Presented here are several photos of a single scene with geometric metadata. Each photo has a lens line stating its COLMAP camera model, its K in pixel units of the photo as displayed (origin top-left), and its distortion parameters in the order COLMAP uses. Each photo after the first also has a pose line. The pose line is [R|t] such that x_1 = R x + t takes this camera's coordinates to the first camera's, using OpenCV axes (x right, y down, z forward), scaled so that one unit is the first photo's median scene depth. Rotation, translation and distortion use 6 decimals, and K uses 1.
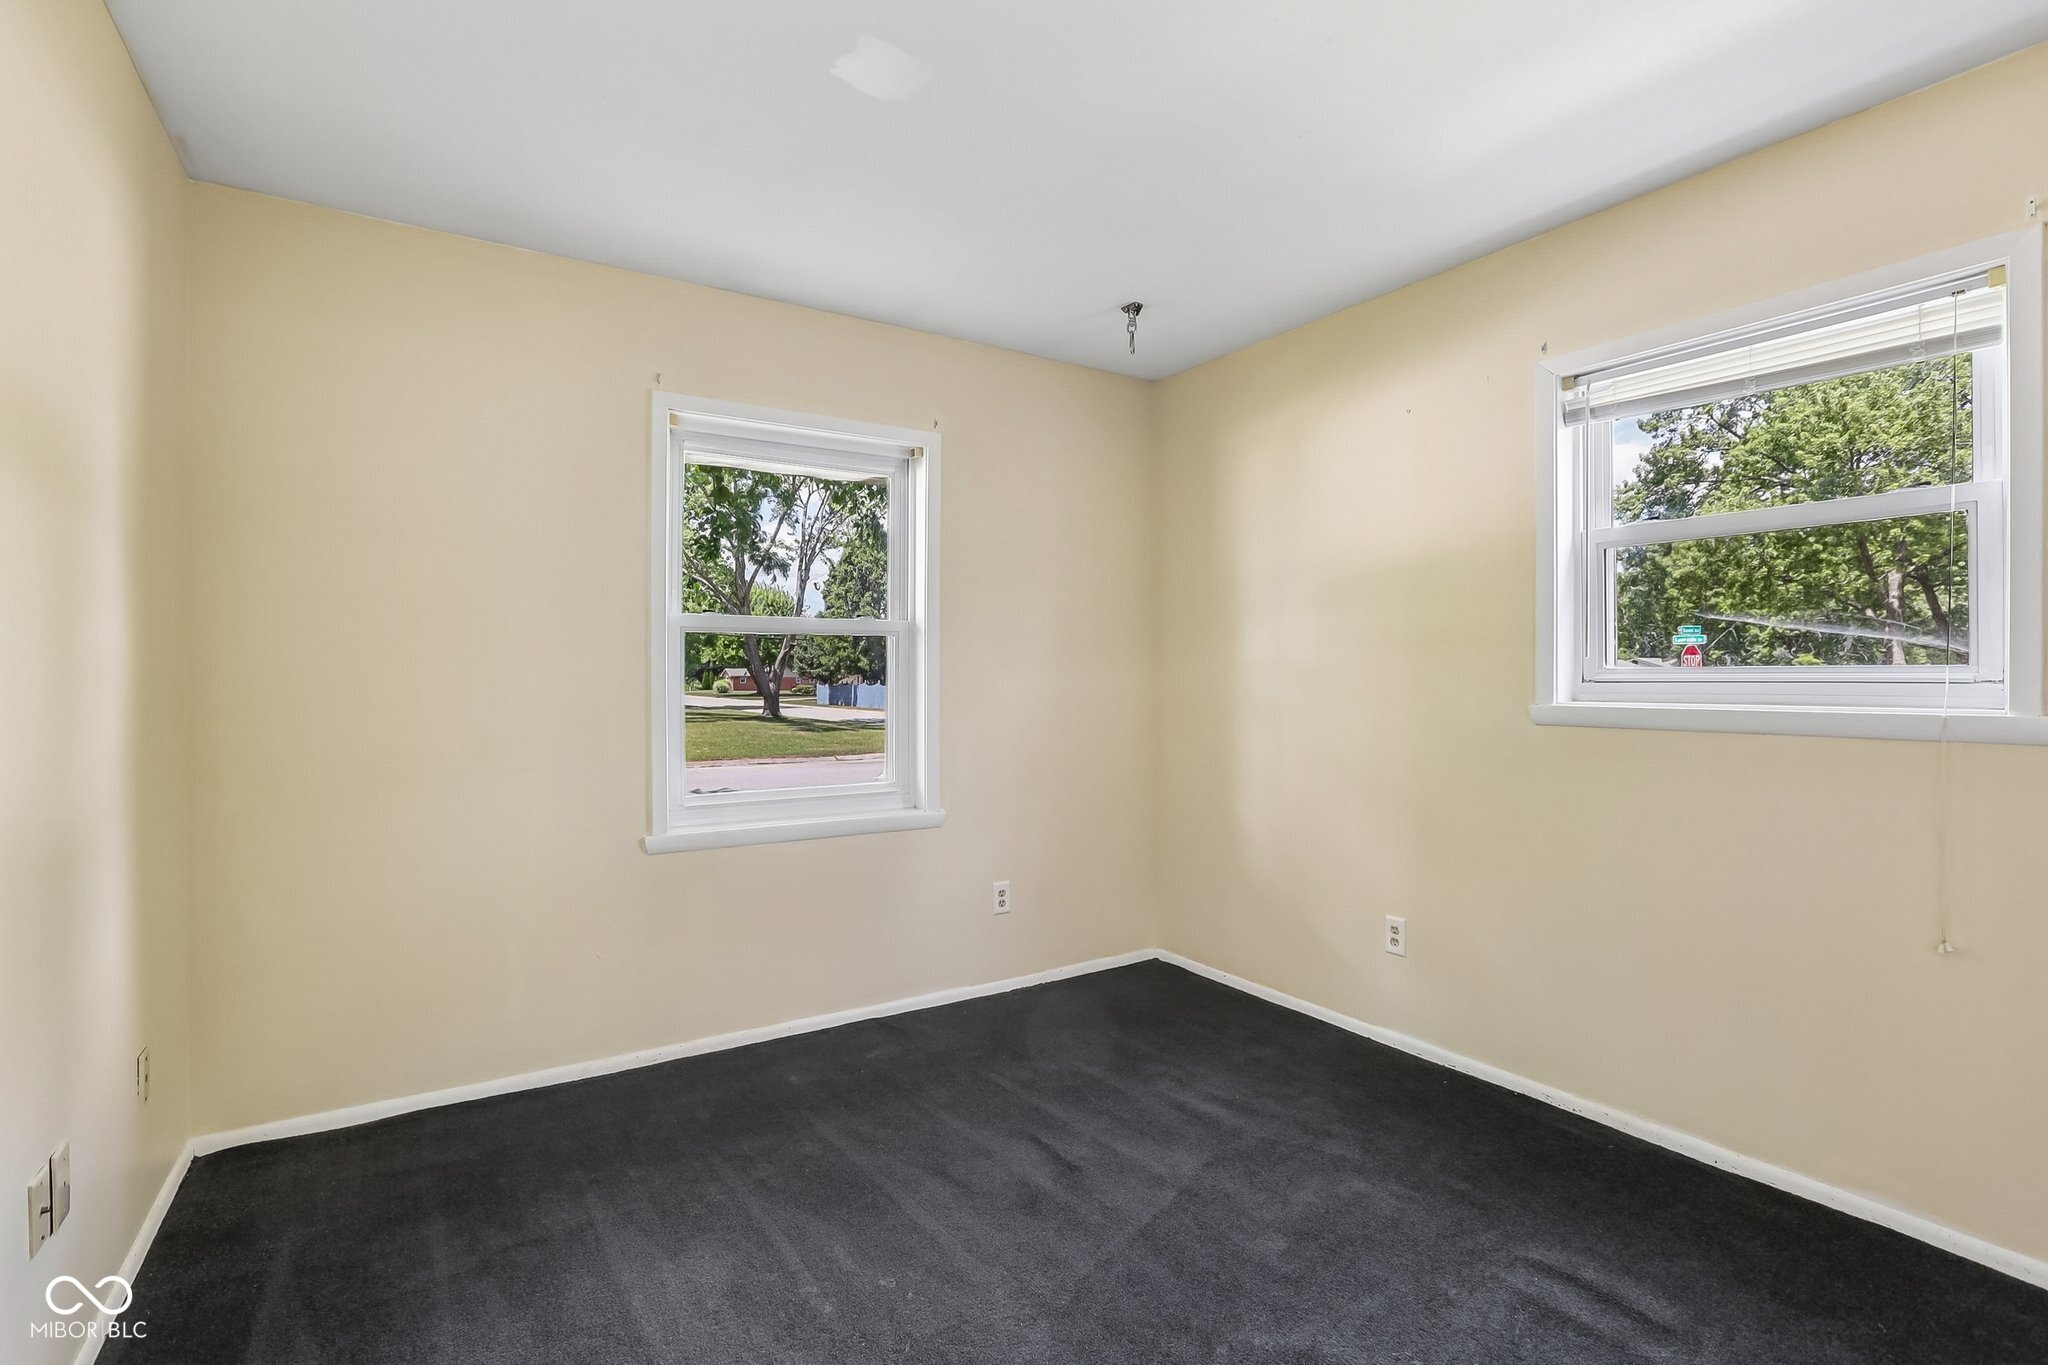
lens RADIAL K [[942.6, 0, 1018.0], [0, 942.6, 671.7], [0, 0, 1]] dist [-0.055075, 0.017731]
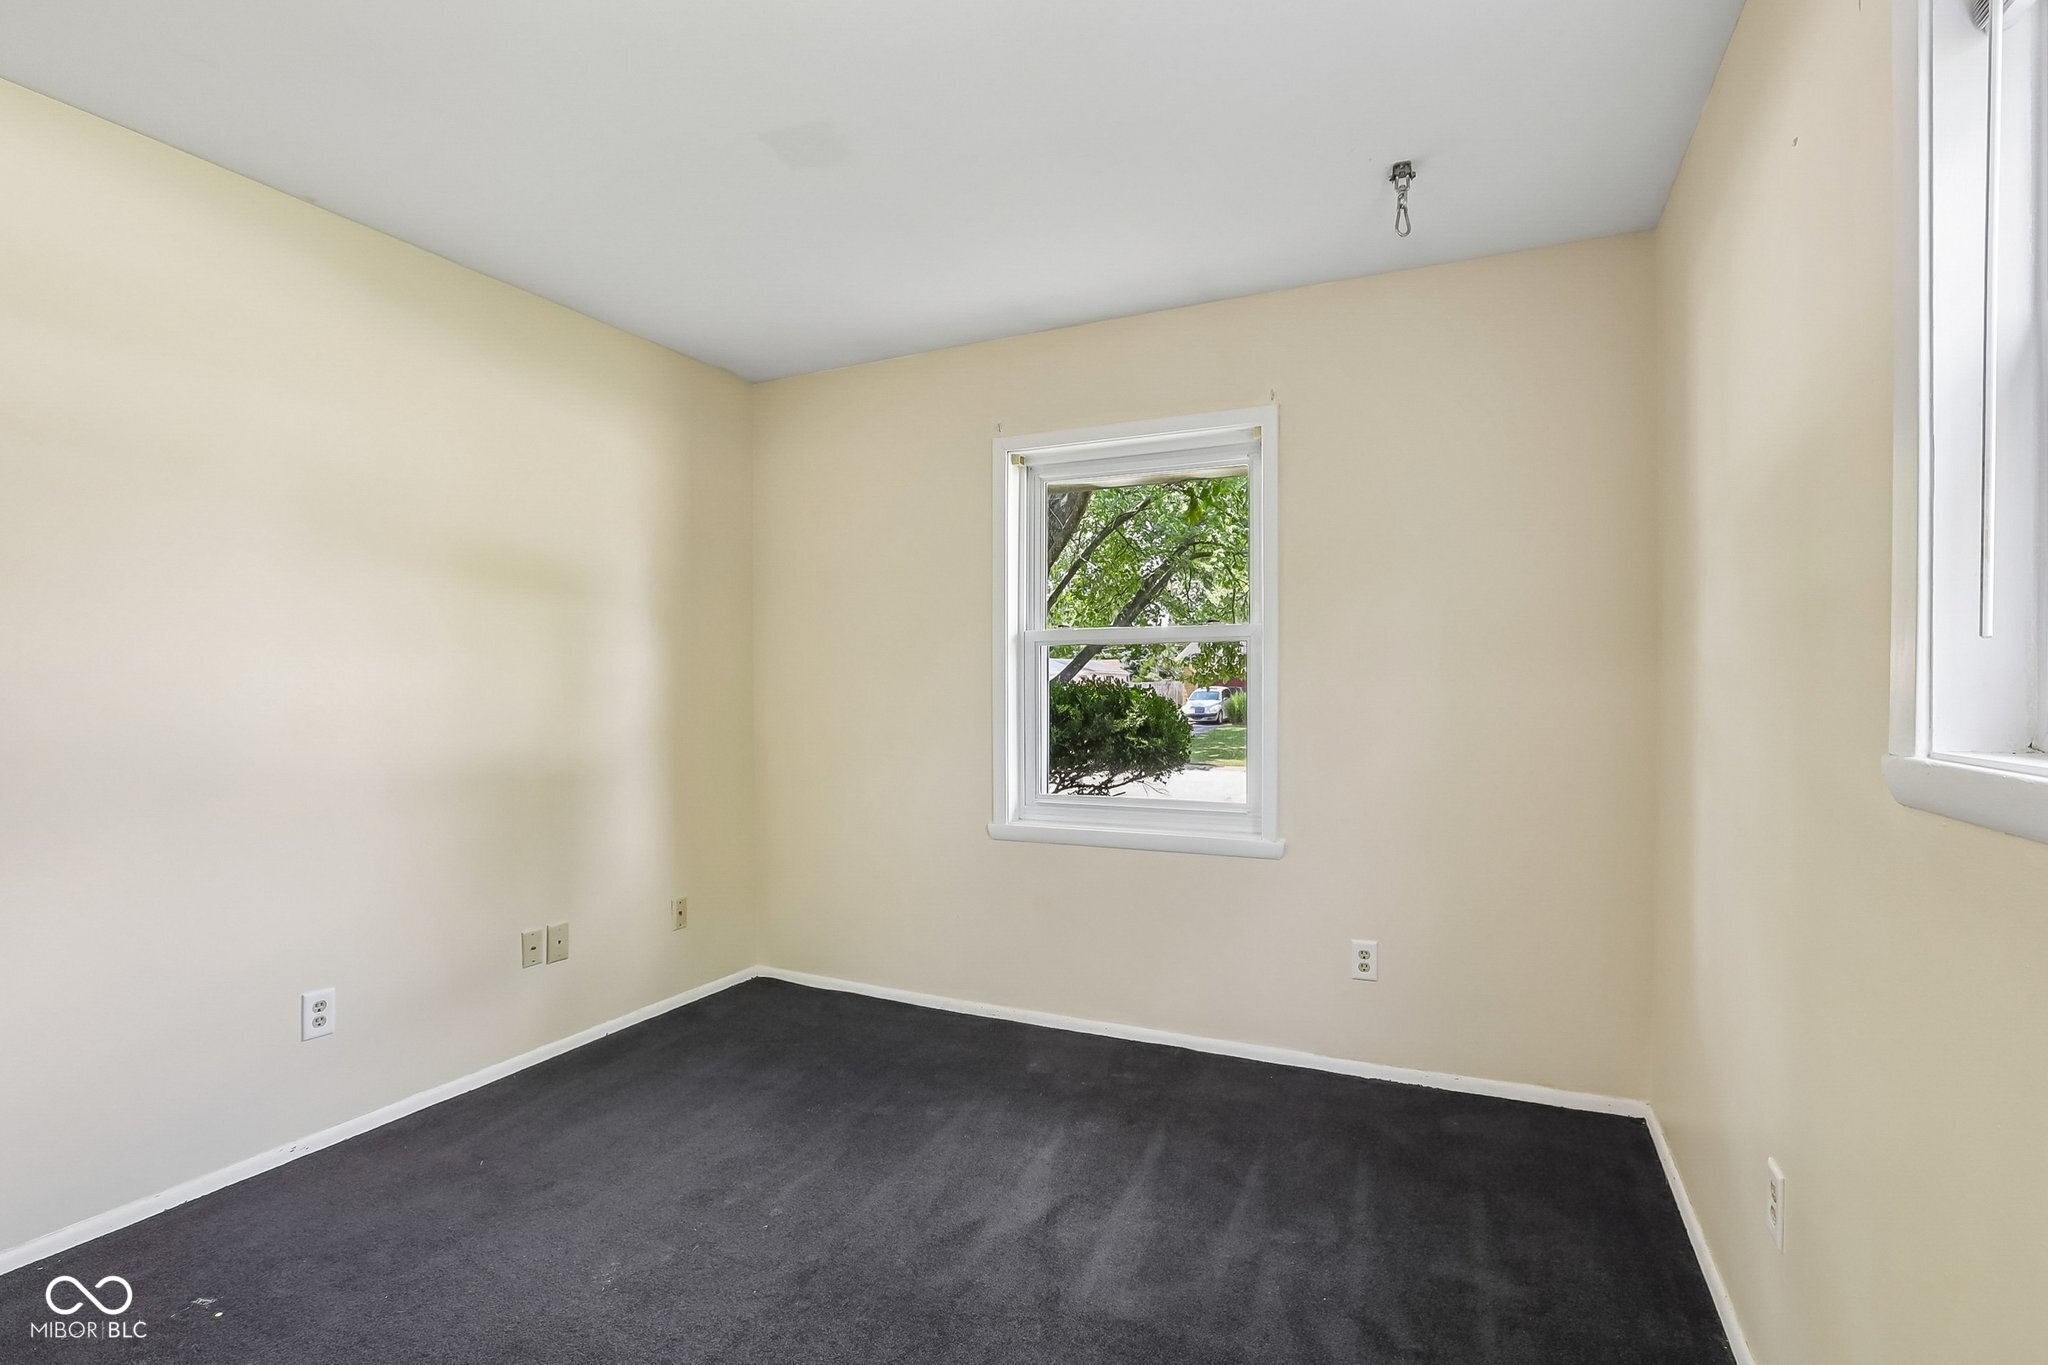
lens RADIAL K [[942.6, 0, 1020.4], [0, 942.6, 689.3], [0, 0, 1]] dist [-0.055075, 0.017731]
pose [[0.518561, 0.001828, -0.855038, 0.602651], [0.008653, 0.999935, 0.007385, -0.000110], [0.854997, -0.011228, 0.518512, 0.396896]]
